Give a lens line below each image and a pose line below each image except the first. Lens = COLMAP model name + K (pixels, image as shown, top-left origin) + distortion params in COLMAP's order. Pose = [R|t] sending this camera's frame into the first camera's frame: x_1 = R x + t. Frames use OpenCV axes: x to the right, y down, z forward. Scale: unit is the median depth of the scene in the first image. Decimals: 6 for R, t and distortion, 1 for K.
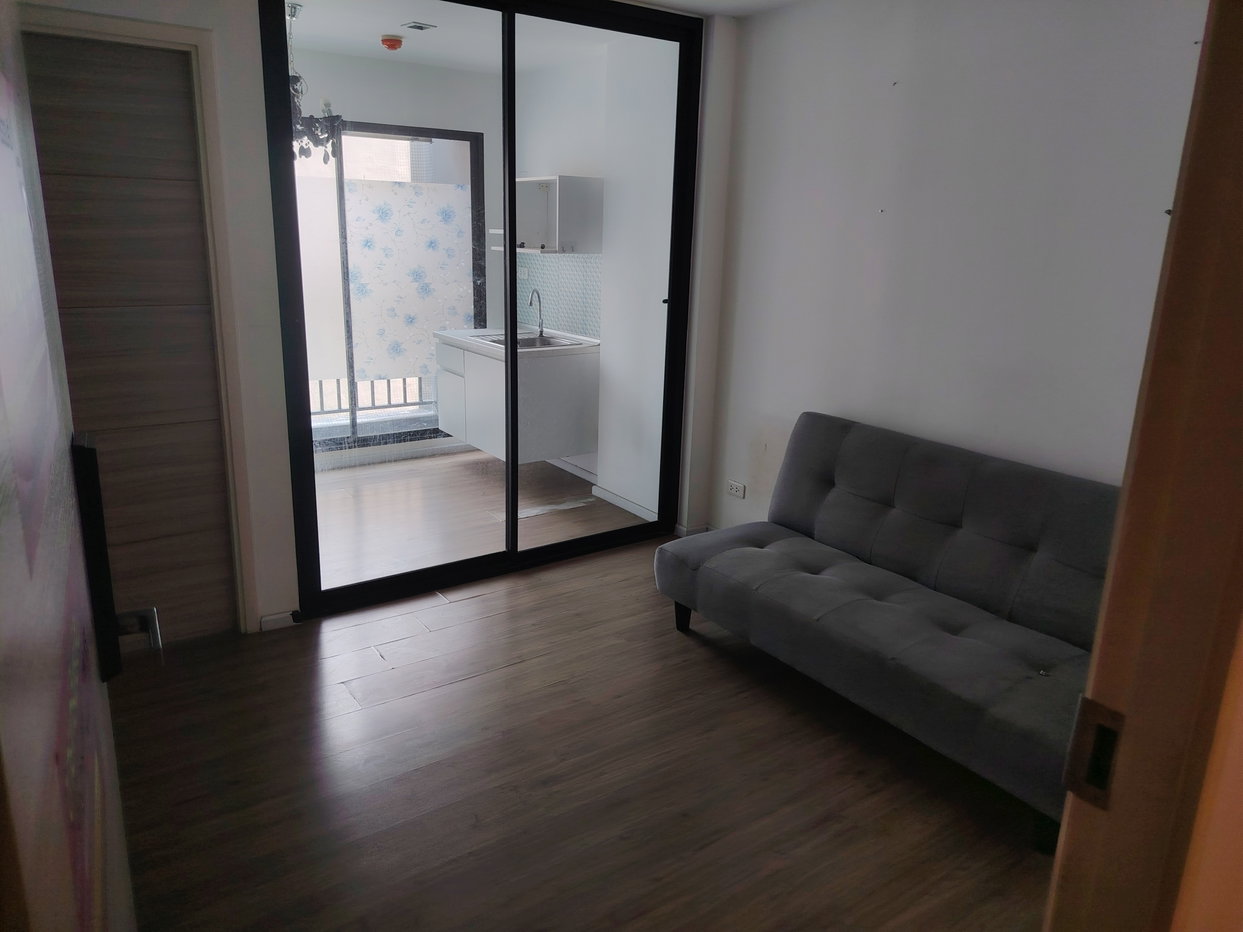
lens RADIAL K [[873.7, 0, 621.5], [0, 873.7, 466.0], [0, 0, 1]] dist [0.008048, -0.000377]
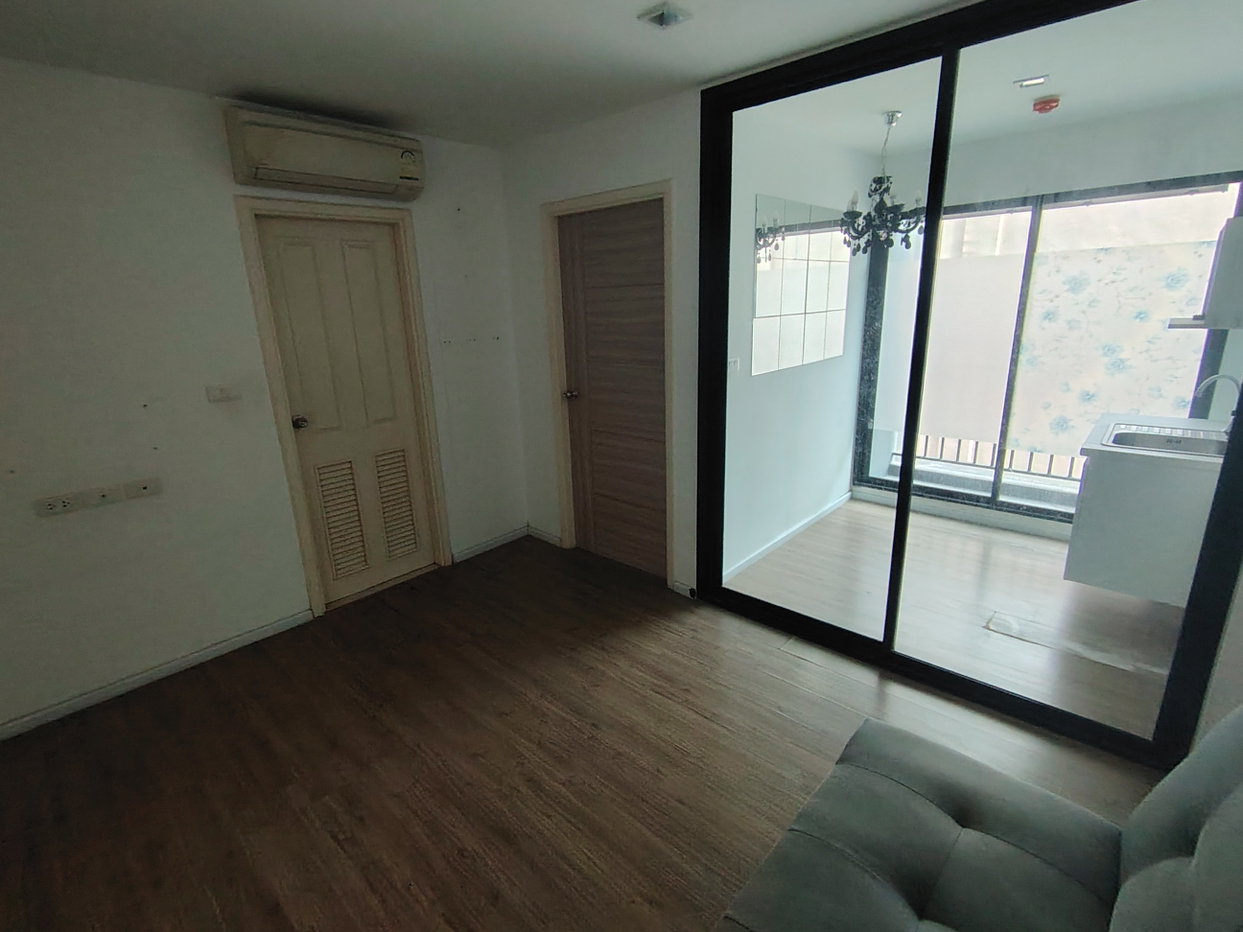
lens RADIAL K [[585.3, 0, 606.6], [0, 585.3, 460.0], [0, 0, 1]] dist [0.001096, 0.000159]
pose [[0.179643, 0.221773, -0.958407, 0.286718], [-0.218839, 0.958853, 0.180858, -0.107796], [0.959082, 0.177247, 0.220784, 0.400710]]
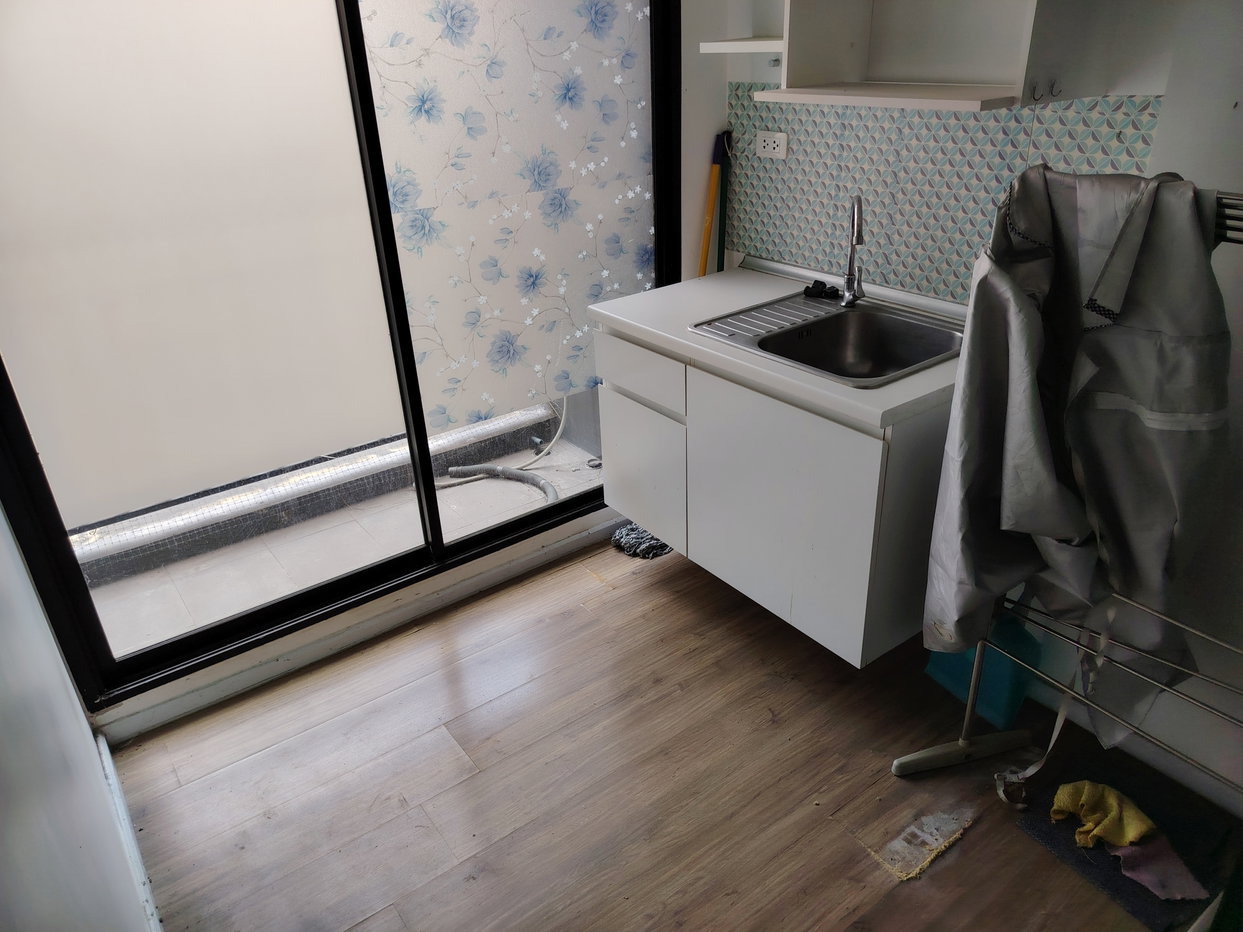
lens RADIAL K [[884.4, 0, 620.0], [0, 884.4, 472.2], [0, 0, 1]] dist [0.045074, -0.001537]
pose [[0.997495, -0.070614, -0.004079, -0.209924], [0.069995, 0.977156, 0.200664, -0.165289], [-0.010184, -0.200447, 0.979652, 0.564458]]
